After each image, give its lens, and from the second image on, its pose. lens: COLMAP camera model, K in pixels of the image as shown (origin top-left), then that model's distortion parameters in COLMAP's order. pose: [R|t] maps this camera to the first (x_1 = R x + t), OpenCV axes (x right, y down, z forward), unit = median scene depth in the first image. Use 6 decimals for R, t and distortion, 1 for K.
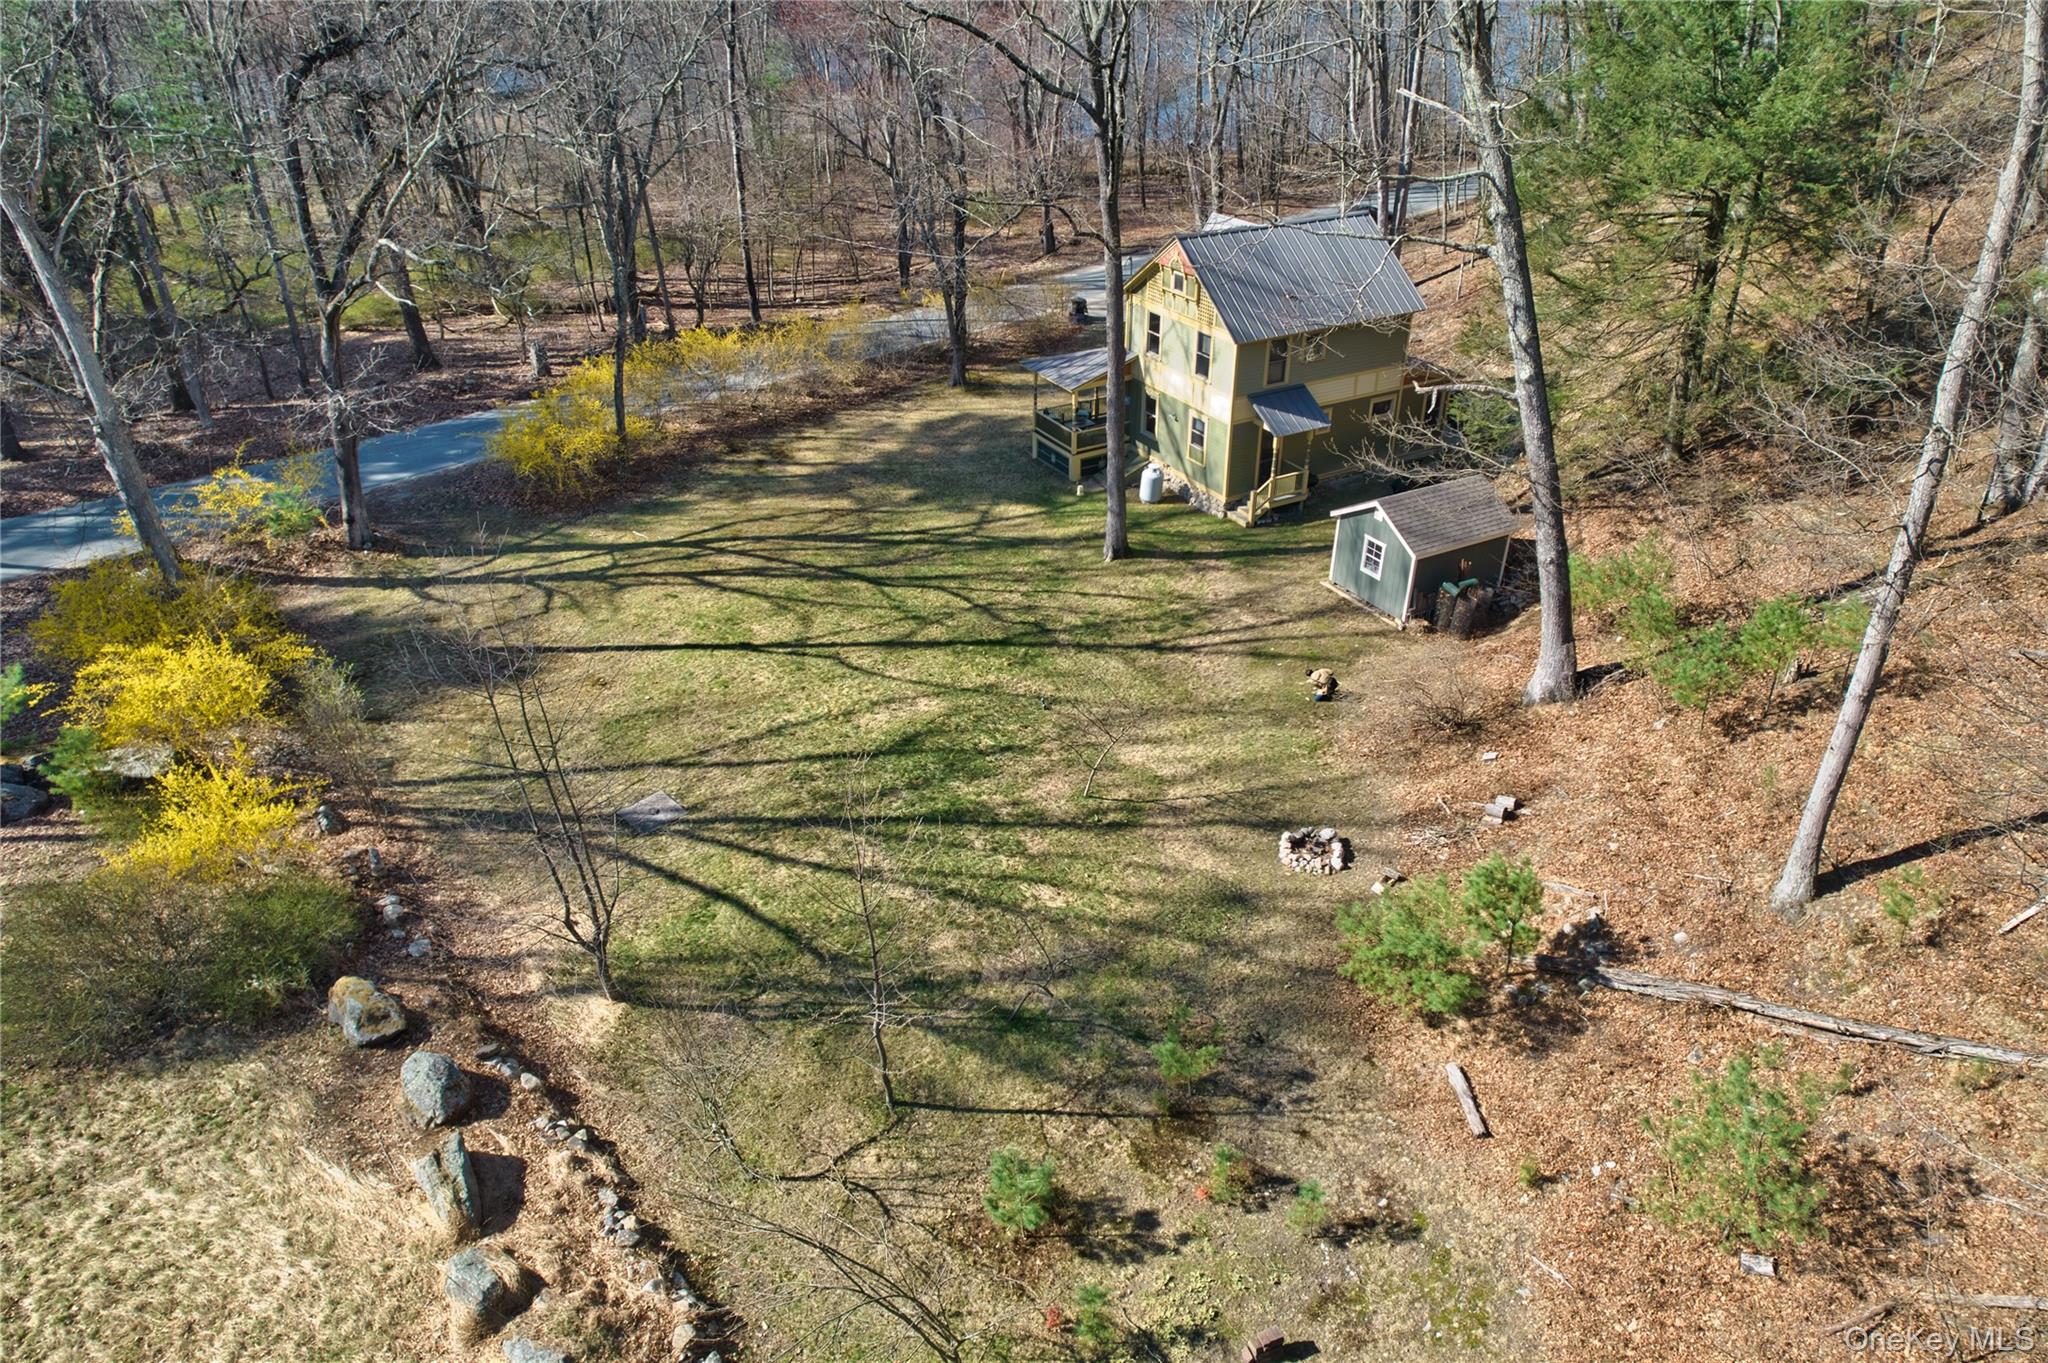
lens RADIAL K [[1340.2, 0, 1039.2], [0, 1340.2, 699.2], [0, 0, 1]] dist [-0.085391, 0.094864]
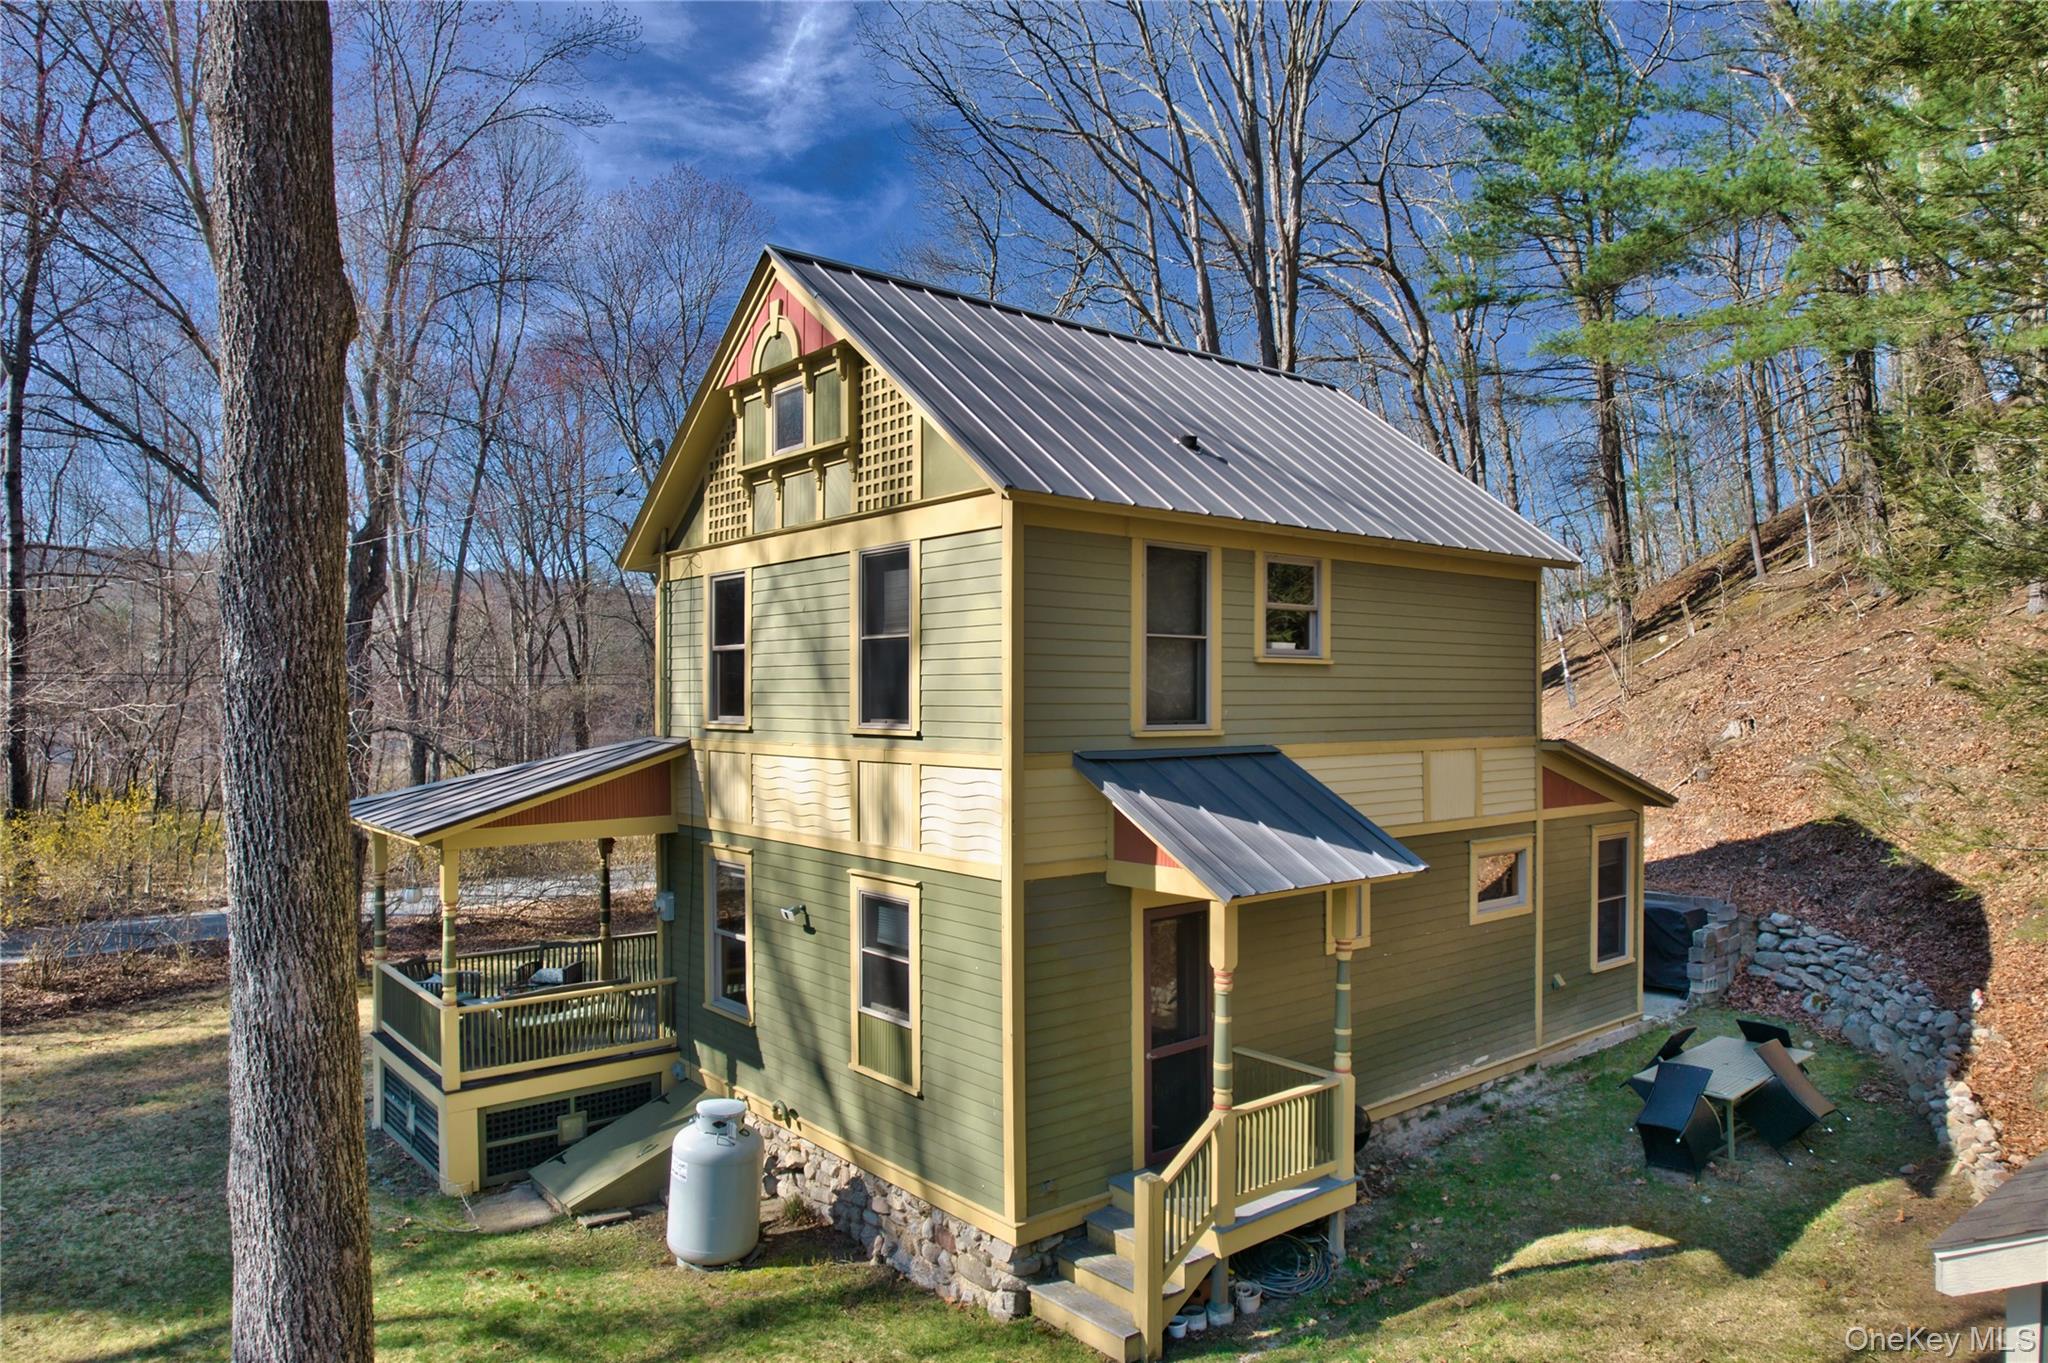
lens RADIAL K [[1340.2, 0, 1039.2], [0, 1340.2, 699.2], [0, 0, 1]] dist [-0.085391, 0.094864]
pose [[0.983818, -0.003195, 0.179142, 0.102799], [0.093620, 0.861659, -0.498778, -0.114155], [-0.152766, 0.507478, 0.848015, 0.759112]]
